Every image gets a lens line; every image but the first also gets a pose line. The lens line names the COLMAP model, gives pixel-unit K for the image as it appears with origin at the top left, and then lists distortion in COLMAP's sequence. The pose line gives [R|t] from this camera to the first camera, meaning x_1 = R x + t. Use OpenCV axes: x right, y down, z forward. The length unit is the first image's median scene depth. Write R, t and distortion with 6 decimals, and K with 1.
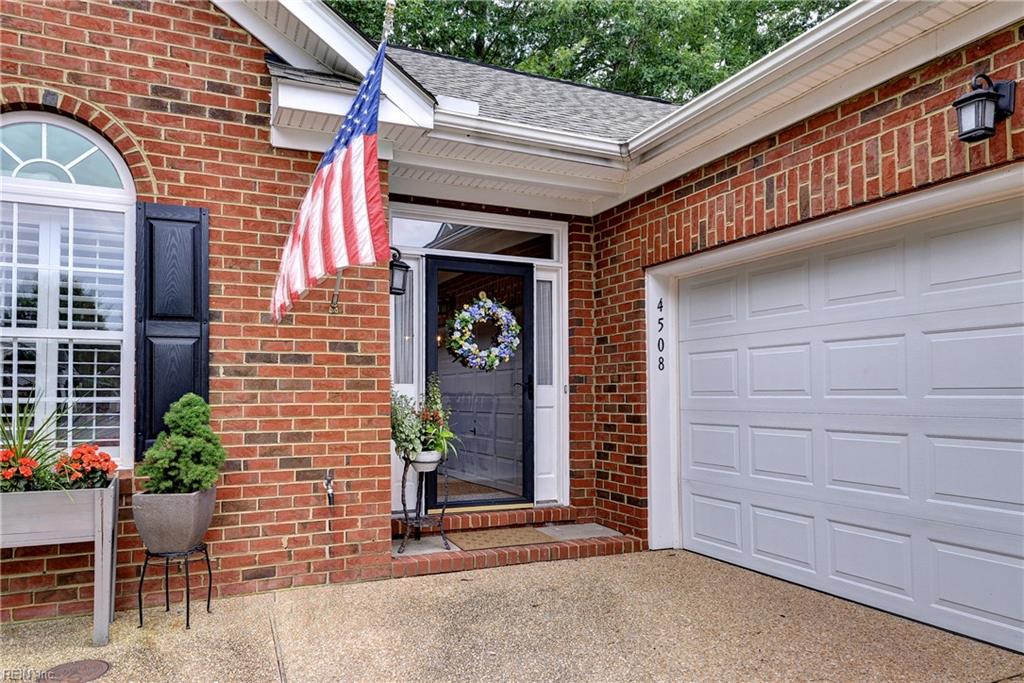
lens RADIAL K [[664.4, 0, 460.0], [0, 664.4, 379.3], [0, 0, 1]] dist [0.001258, -0.000326]
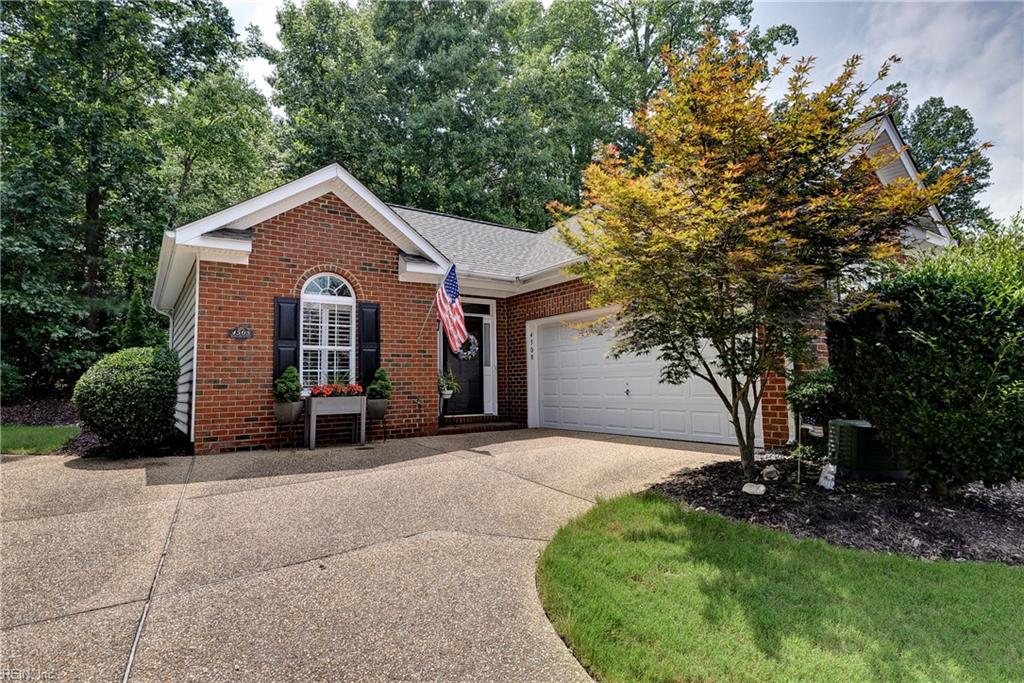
lens RADIAL K [[537.3, 0, 509.1], [0, 537.3, 334.2], [0, 0, 1]] dist [0.014561, -0.001418]
pose [[0.971504, 0.006350, 0.236937, -0.355040], [0.010076, 0.997631, -0.068049, 0.035857], [-0.236807, 0.068497, 0.969139, -1.272345]]
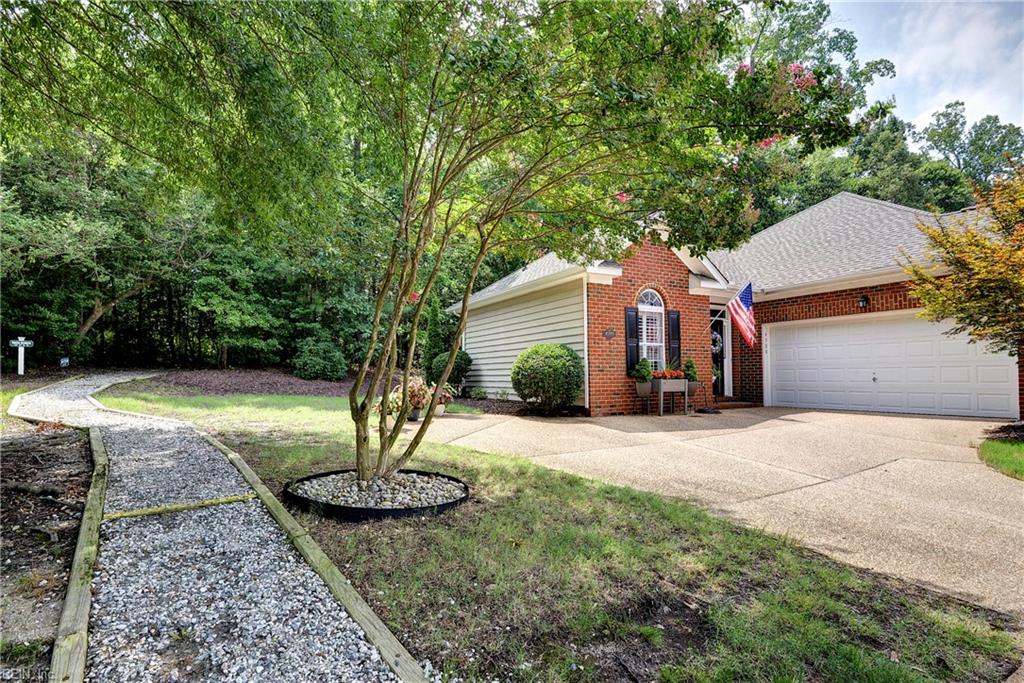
lens RADIAL K [[476.7, 0, 511.0], [0, 476.7, 354.7], [0, 0, 1]] dist [-0.048934, 0.000174]
pose [[0.993397, 0.004185, 0.114648, -1.537683], [-0.002530, 0.999891, -0.014580, 0.035891], [-0.114697, 0.014194, 0.993299, -1.499610]]
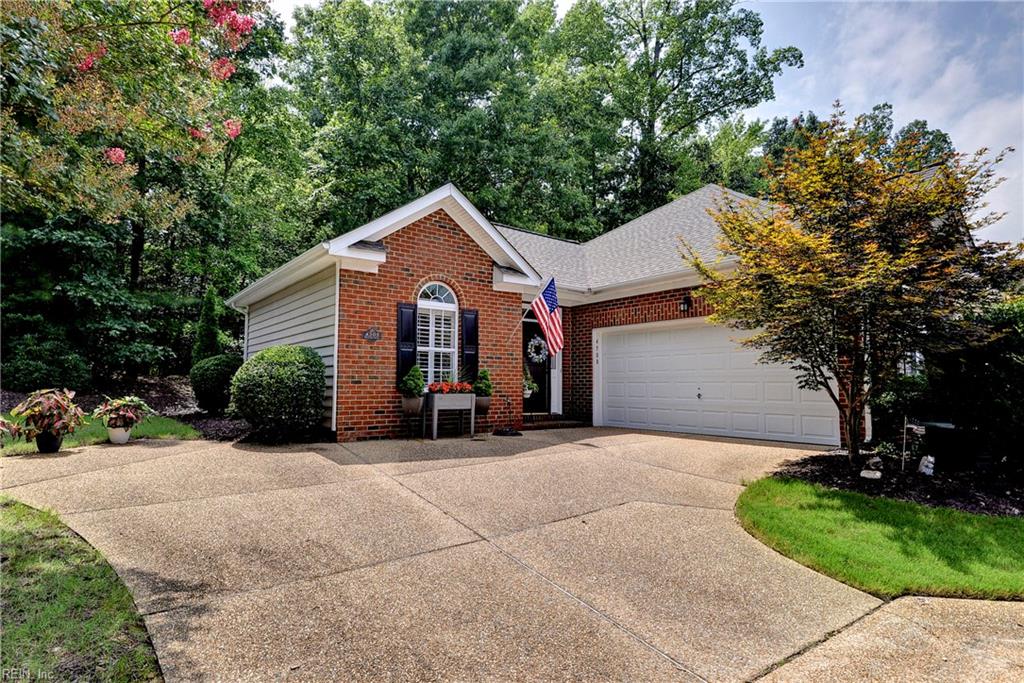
lens RADIAL K [[539.7, 0, 512.0], [0, 539.7, 341.5], [0, 0, 1]] dist [0.033115, -0.023727]
pose [[0.959158, 0.030229, 0.281252, -0.871269], [-0.014807, 0.998276, -0.056798, 0.032870], [-0.282484, 0.050314, 0.957952, -1.395656]]
